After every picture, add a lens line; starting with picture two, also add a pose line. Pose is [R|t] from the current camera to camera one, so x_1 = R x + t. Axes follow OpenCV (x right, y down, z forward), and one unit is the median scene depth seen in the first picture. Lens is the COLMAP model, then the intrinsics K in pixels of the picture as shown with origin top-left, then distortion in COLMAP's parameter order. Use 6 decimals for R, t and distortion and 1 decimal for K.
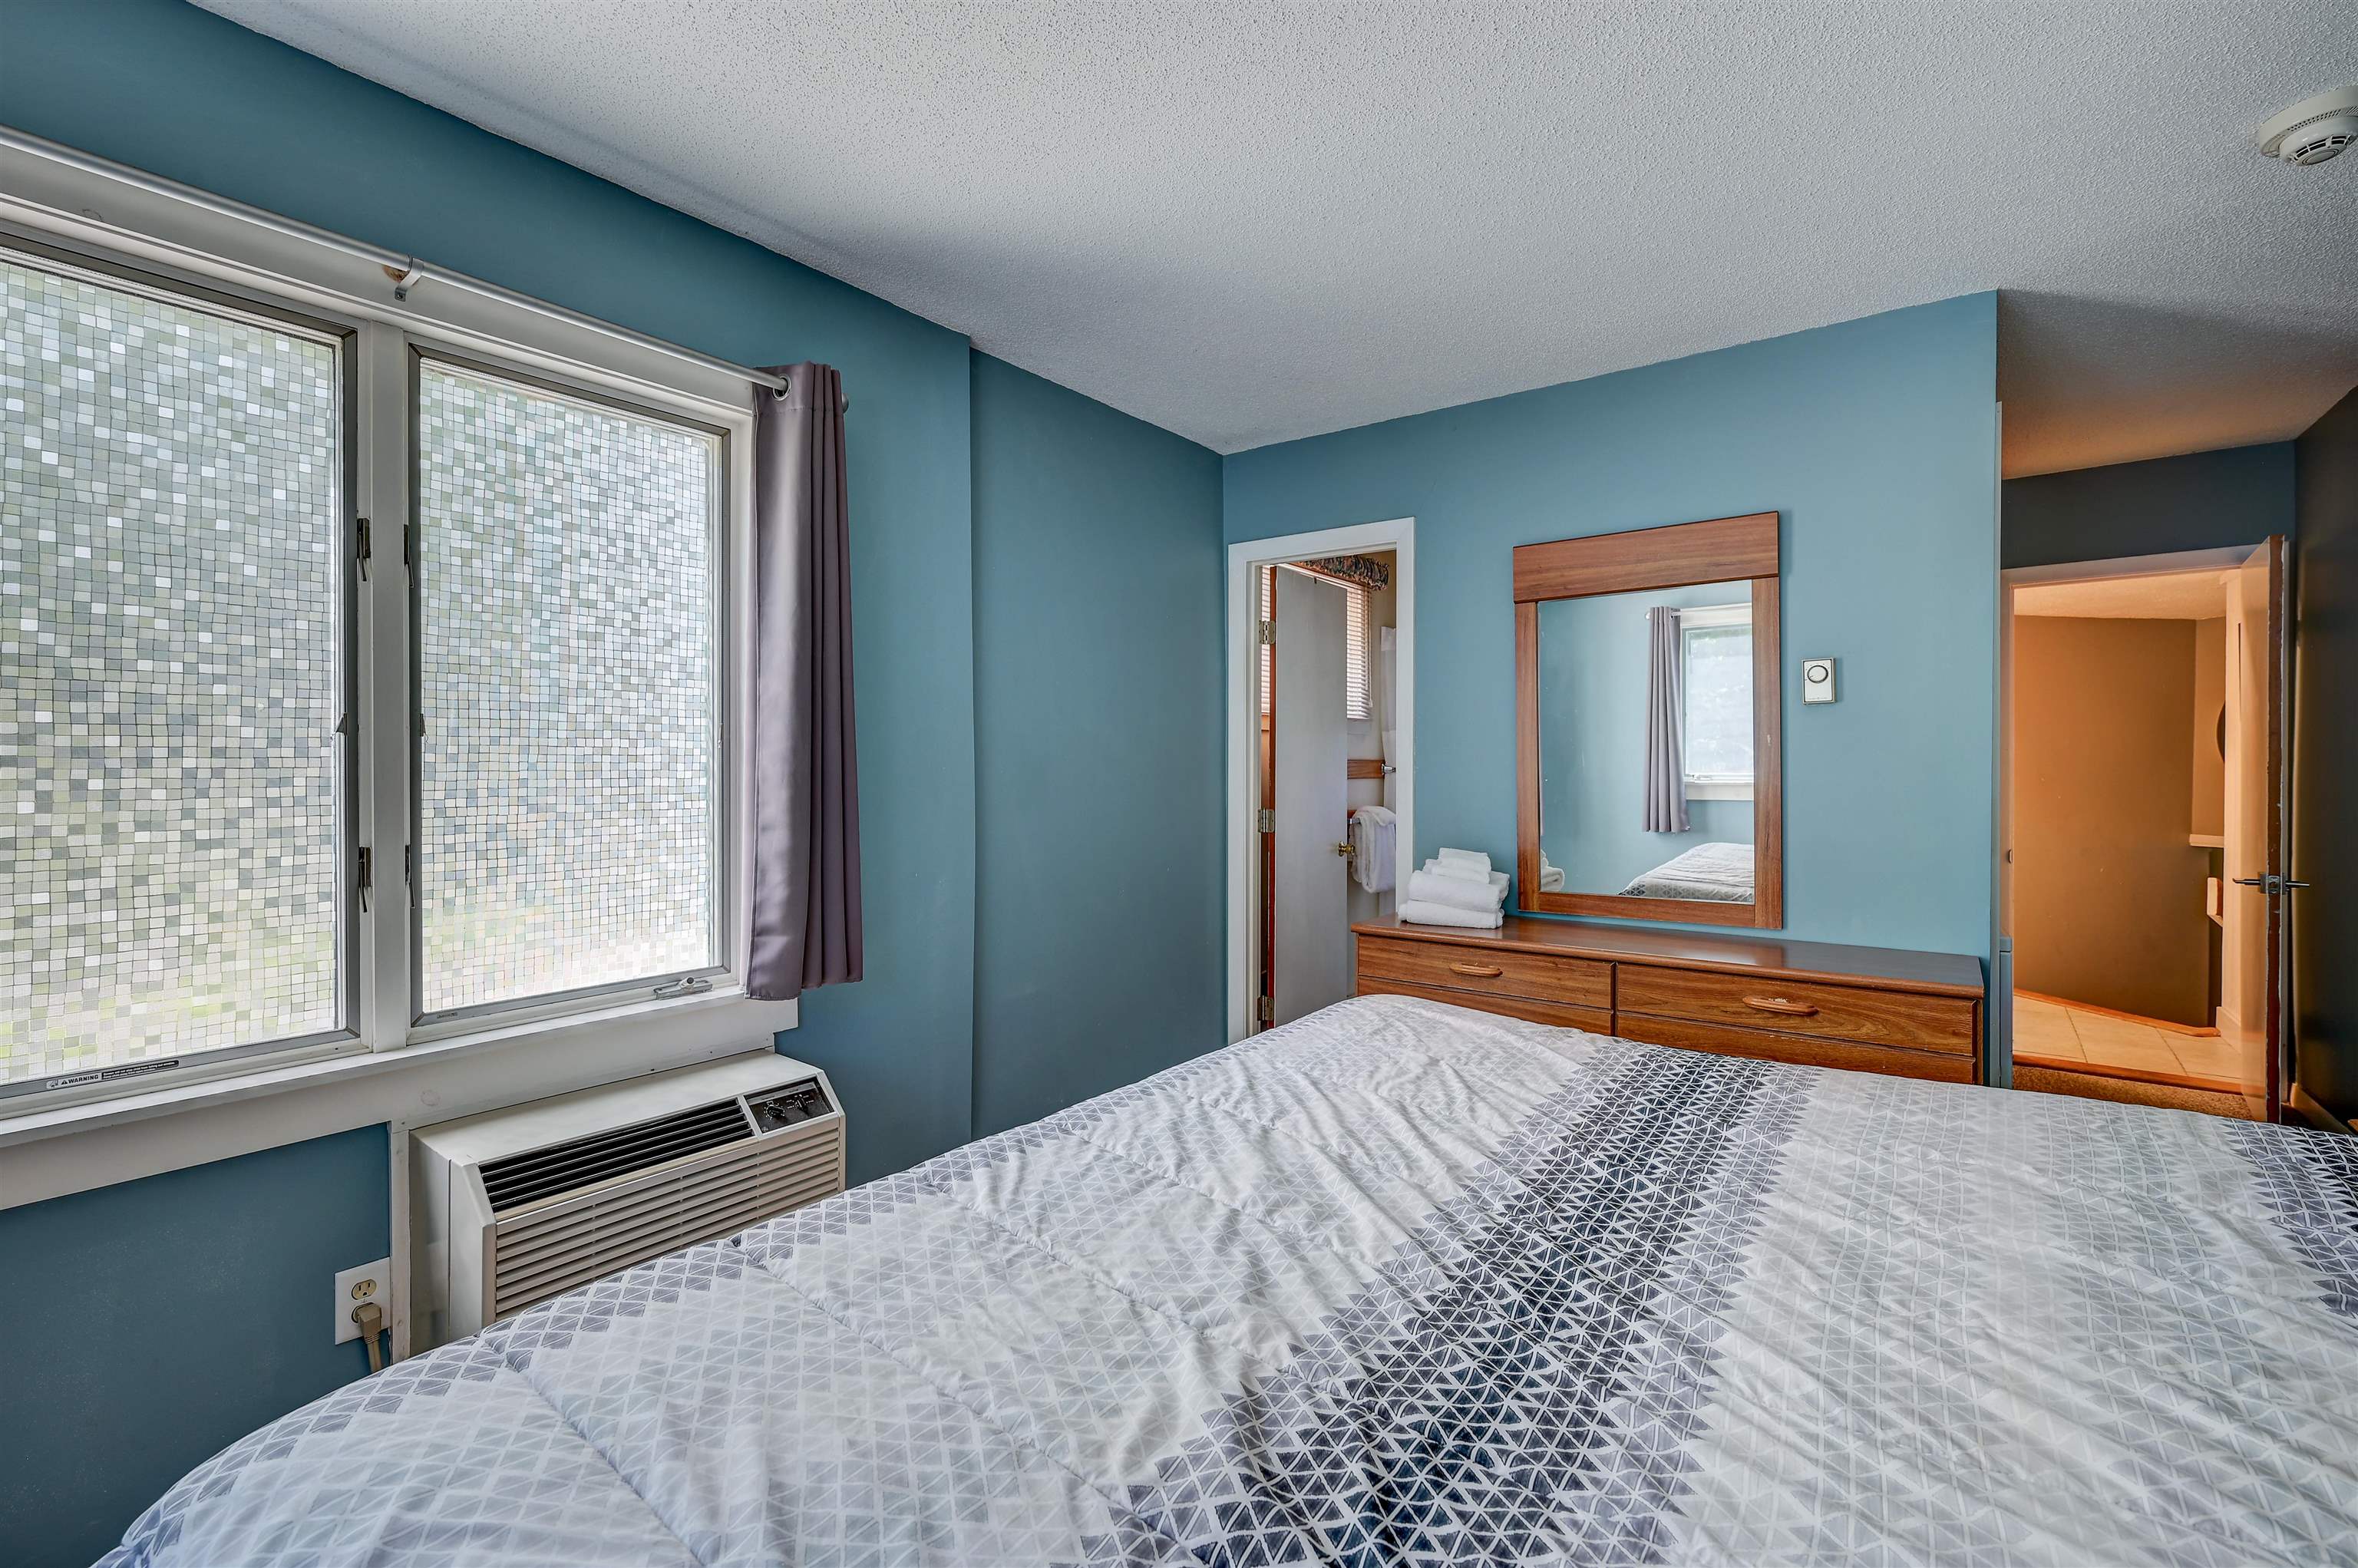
lens RADIAL K [[1023.2, 0, 1186.7], [0, 1023.2, 773.4], [0, 0, 1]] dist [0.000717, 0.002300]
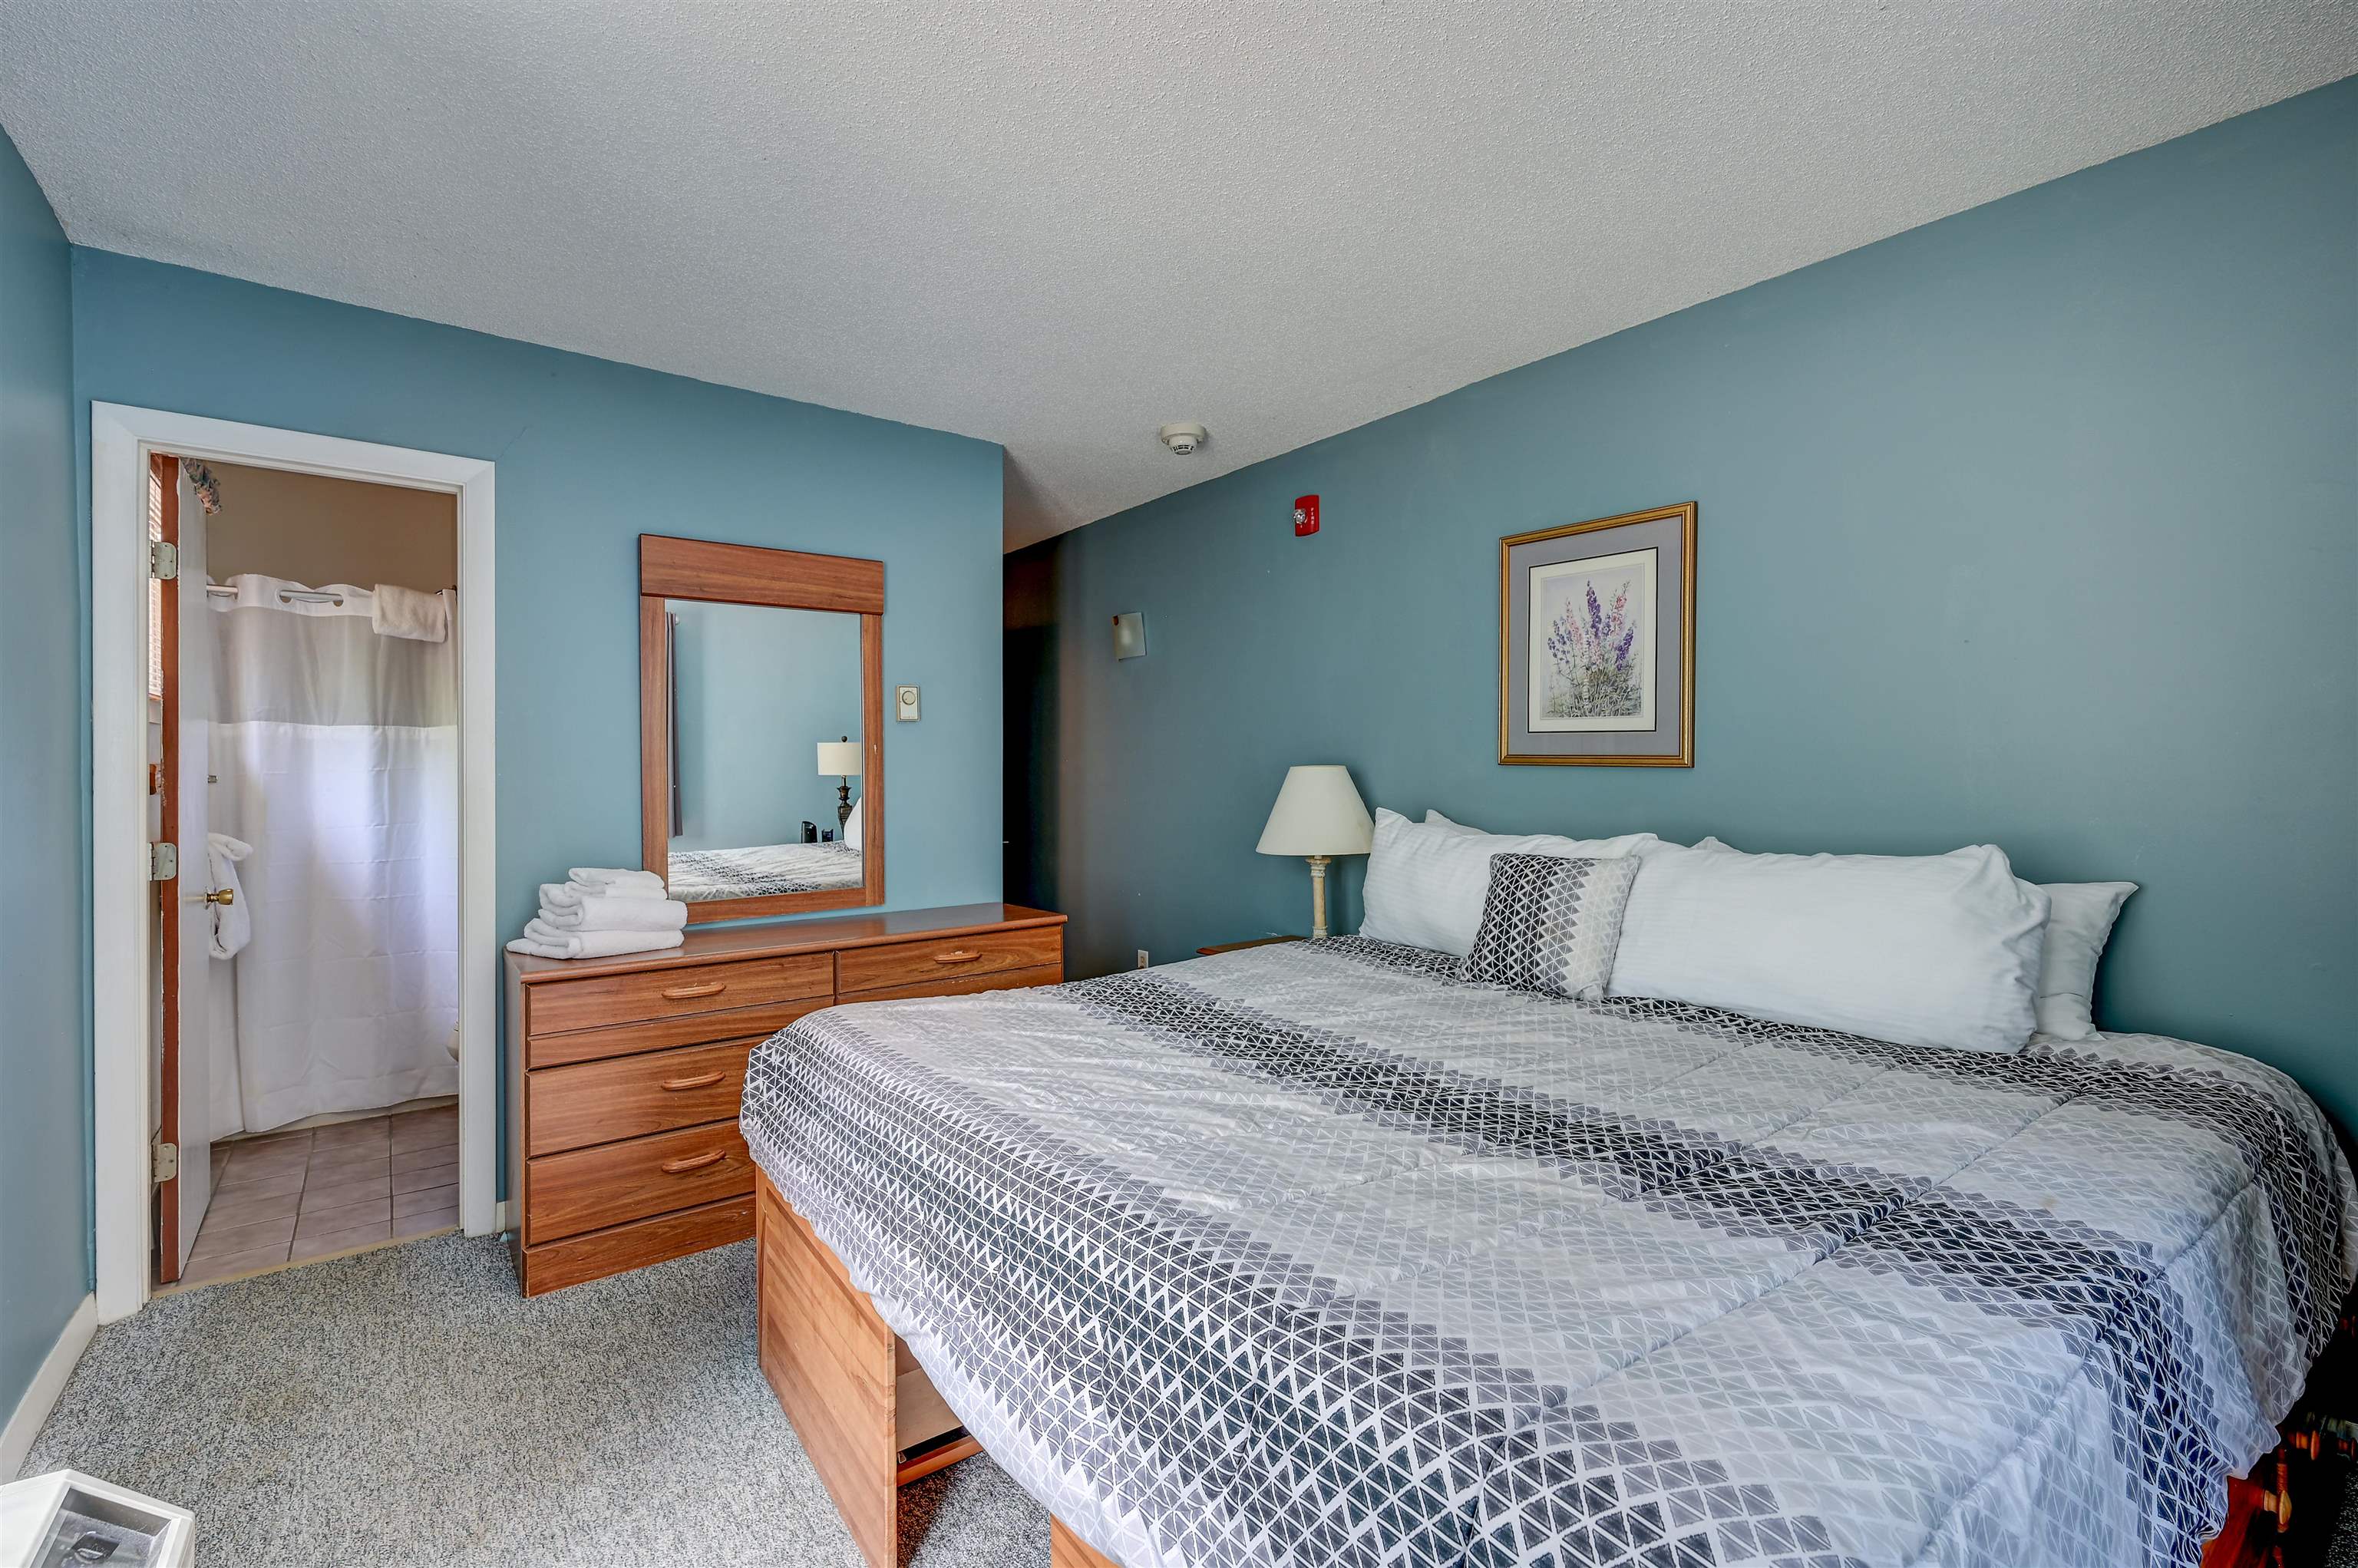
lens RADIAL K [[1023.2, 0, 1186.1], [0, 1023.2, 776.7], [0, 0, 1]] dist [0.000717, 0.002300]
pose [[0.270188, -0.007841, 0.962776, -0.499200], [0.011641, 0.999920, 0.004877, -0.001680], [-0.962737, 0.009890, 0.270258, 0.323699]]
